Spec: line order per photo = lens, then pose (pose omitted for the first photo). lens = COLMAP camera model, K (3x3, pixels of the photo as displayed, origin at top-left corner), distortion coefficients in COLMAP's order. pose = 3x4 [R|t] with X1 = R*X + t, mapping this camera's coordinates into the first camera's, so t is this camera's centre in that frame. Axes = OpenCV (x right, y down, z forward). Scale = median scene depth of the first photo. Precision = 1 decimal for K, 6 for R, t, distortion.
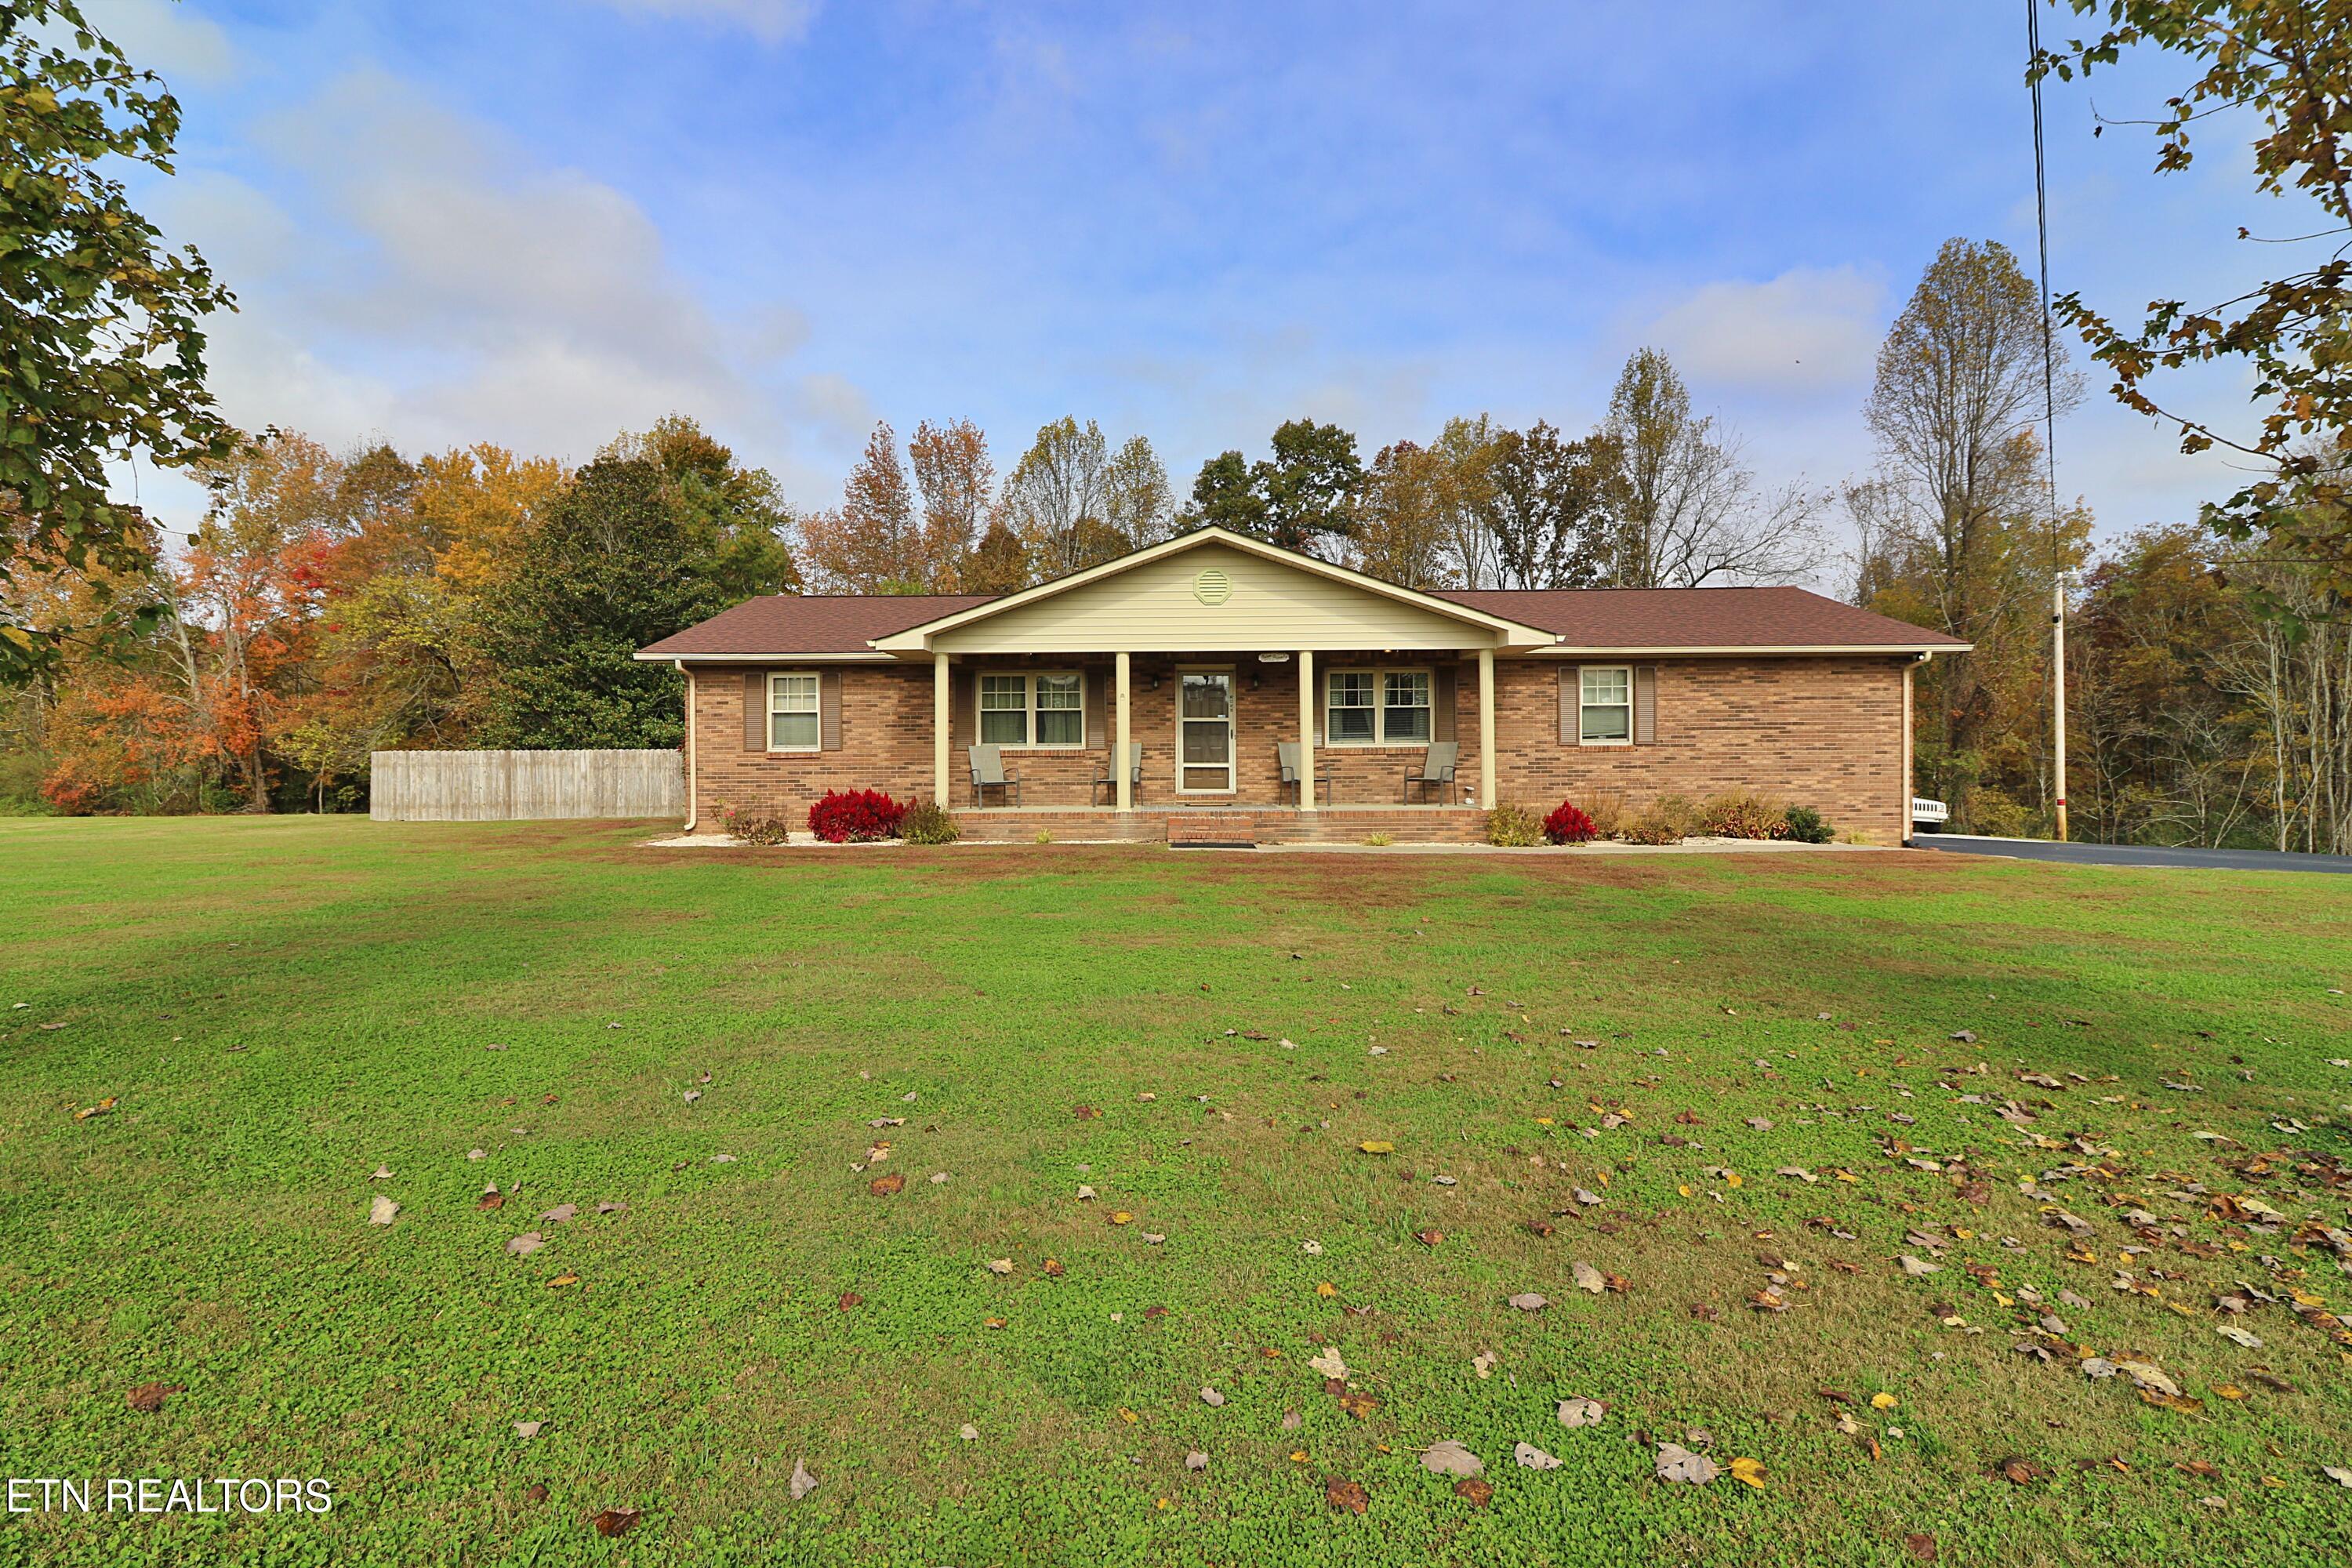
lens RADIAL K [[1075.6, 0, 1175.0], [0, 1075.6, 769.6], [0, 0, 1]] dist [-0.012492, -0.003910]
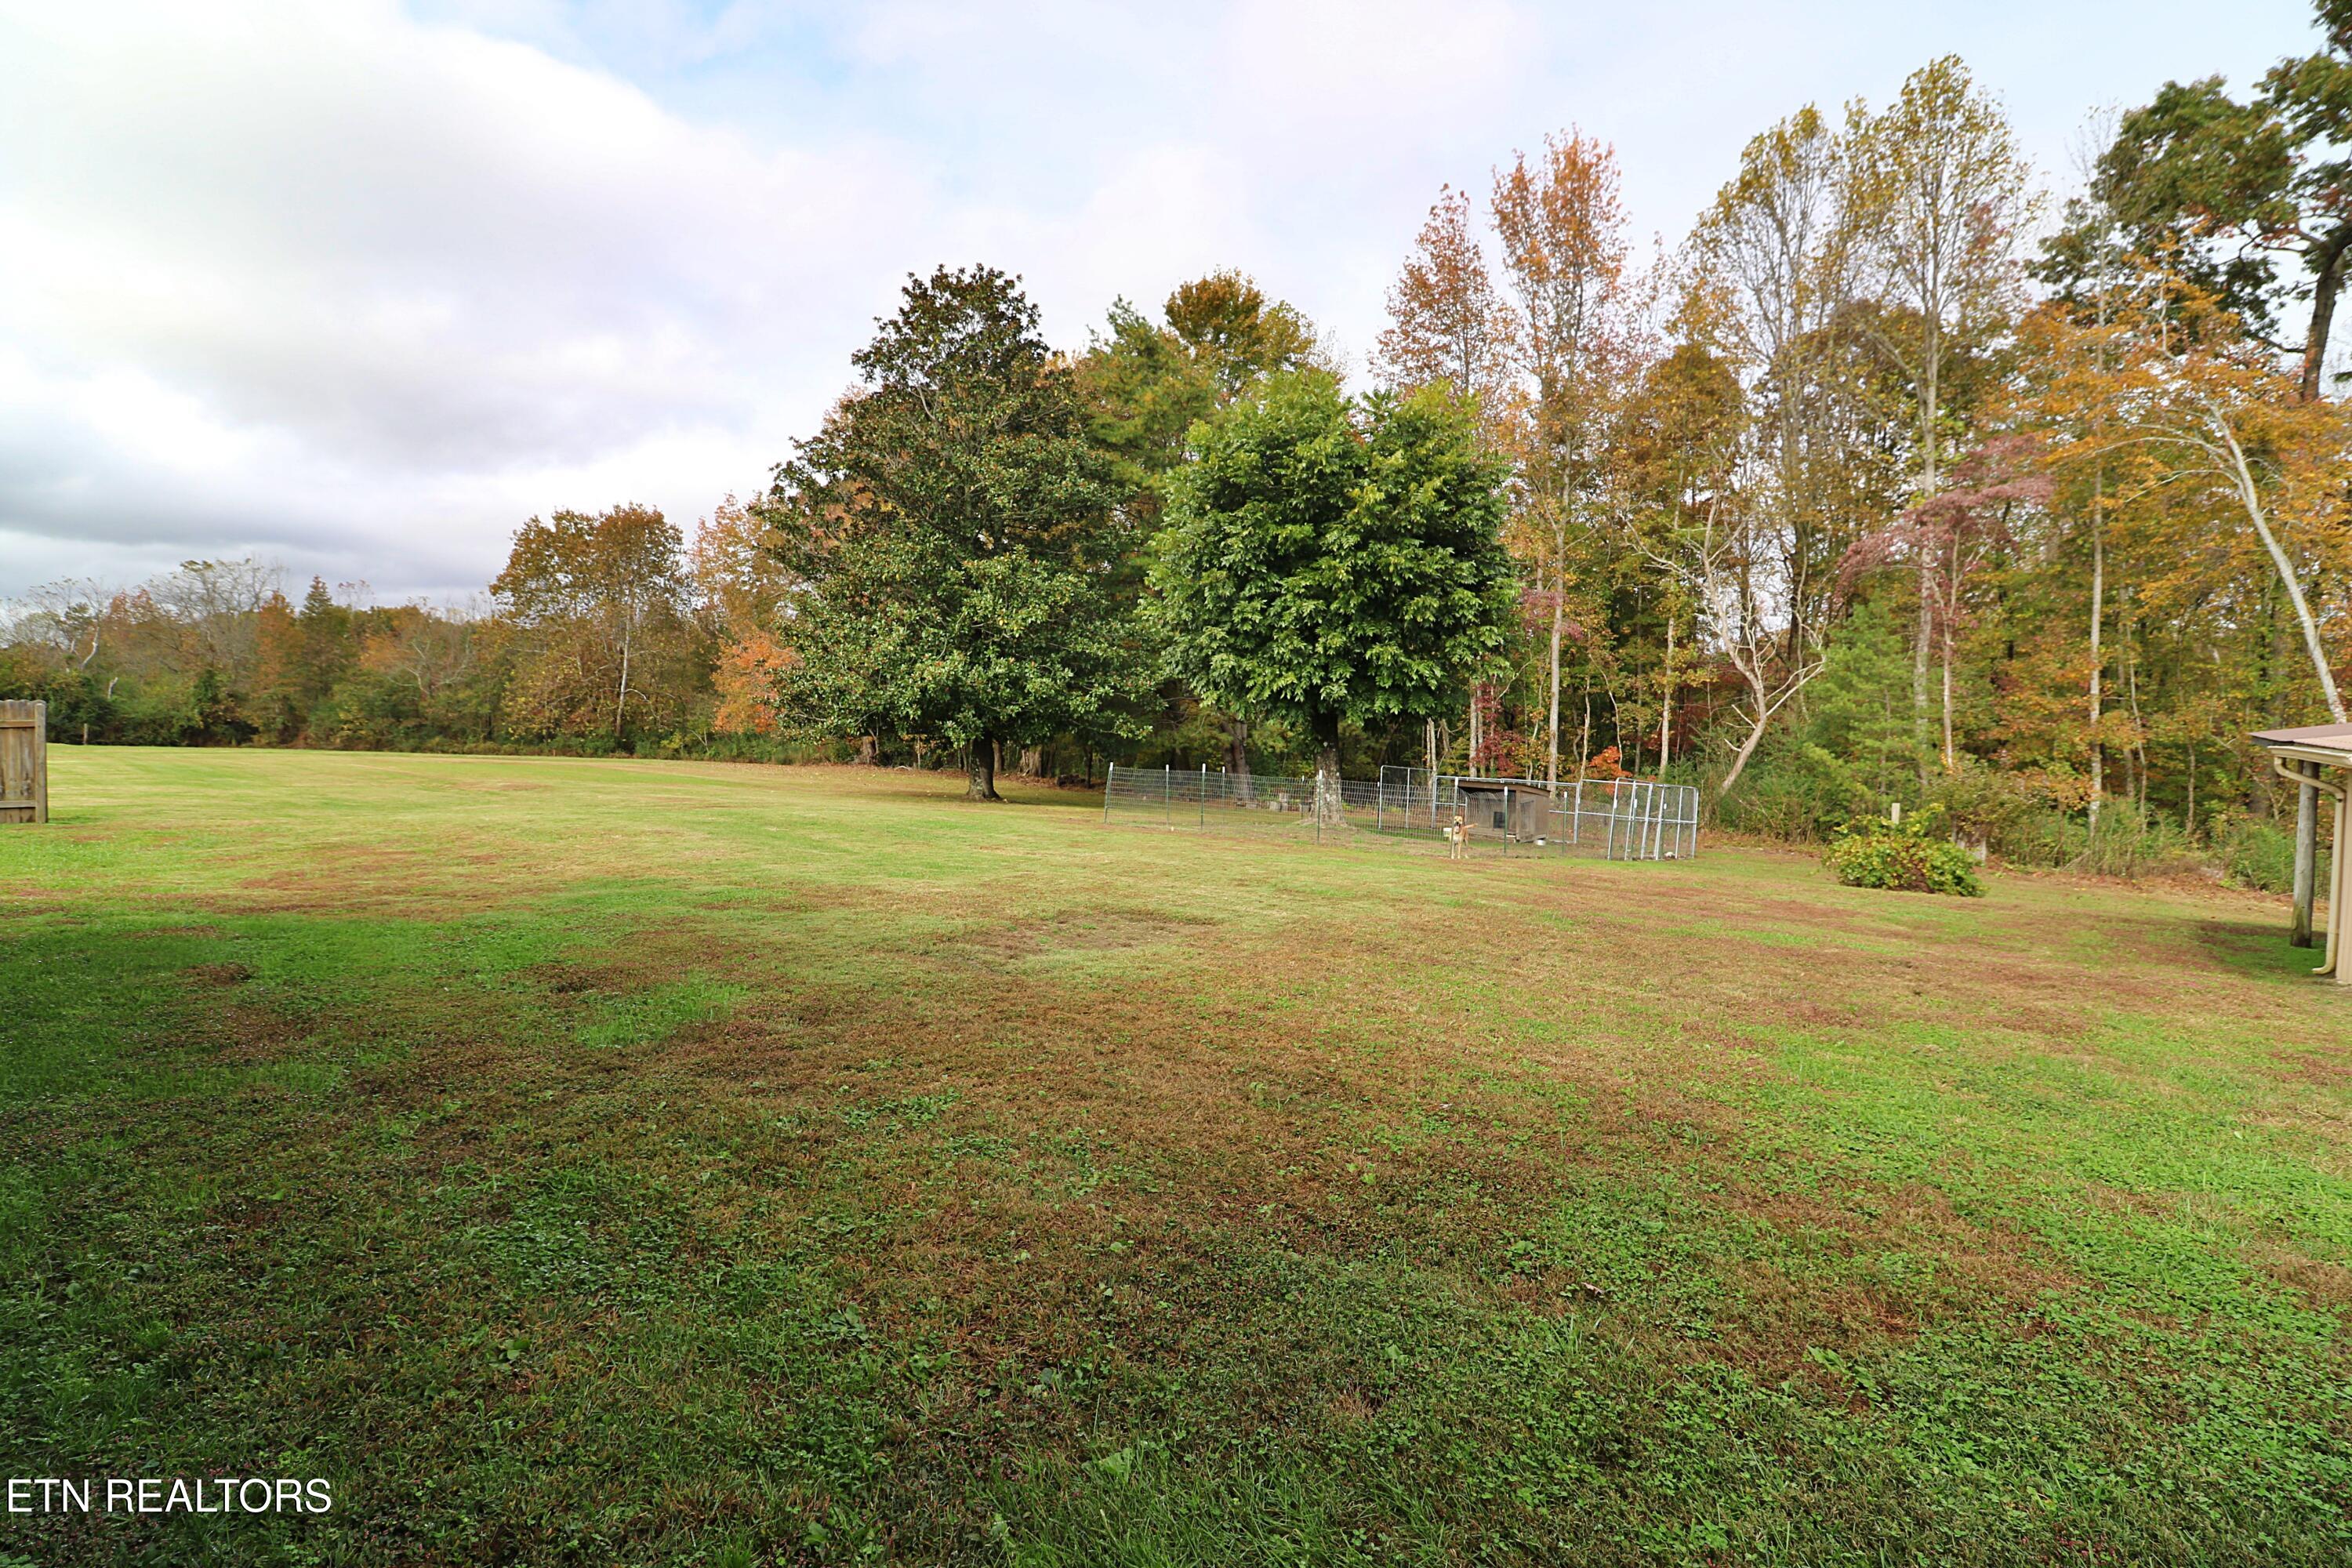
lens RADIAL K [[1075.6, 0, 1174.7], [0, 1075.6, 766.8], [0, 0, 1]] dist [-0.012492, -0.003910]
pose [[0.755633, 0.043771, -0.653532, 0.119581], [-0.019289, 0.998819, 0.044594, -0.020768], [0.654712, -0.021090, 0.755584, 1.509645]]
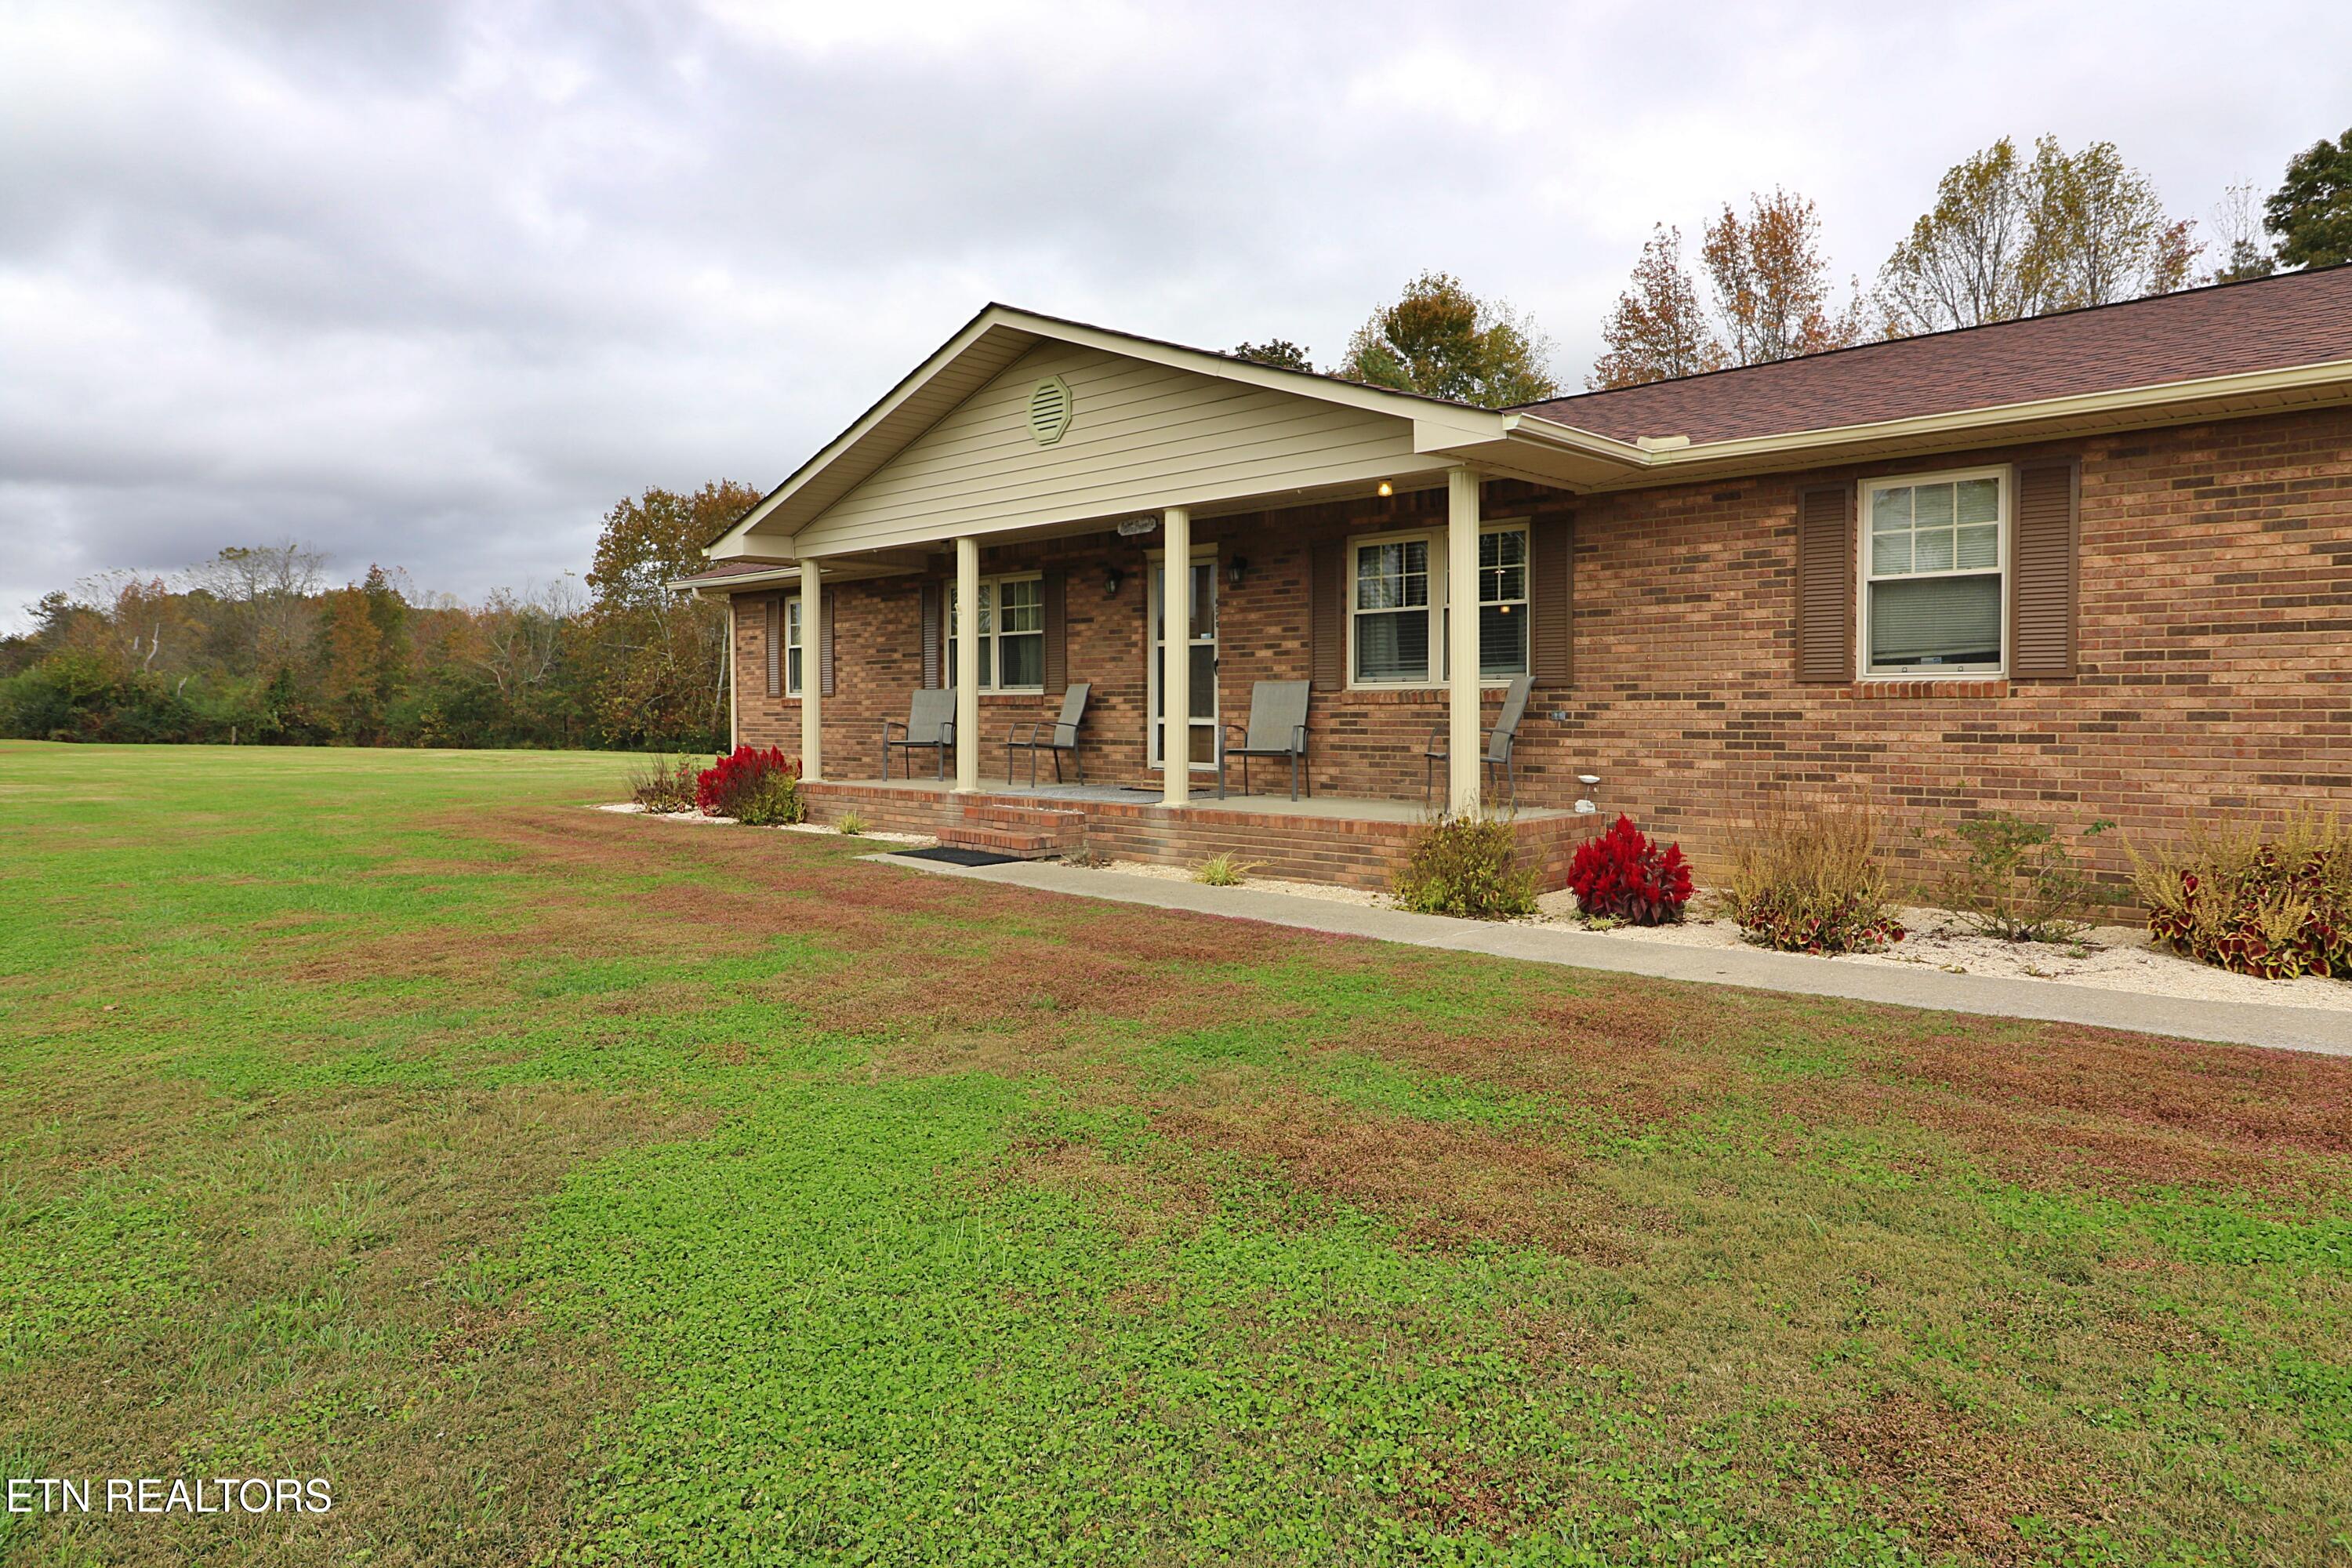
lens RADIAL K [[1424.9, 0, 1184.1], [0, 1424.9, 783.1], [0, 0, 1]] dist [-0.007423, 0.003256]
pose [[0.720412, 0.041599, -0.692298, 0.565483], [-0.013509, 0.998852, 0.045962, -0.005904], [0.693415, -0.023759, 0.720146, 0.445137]]
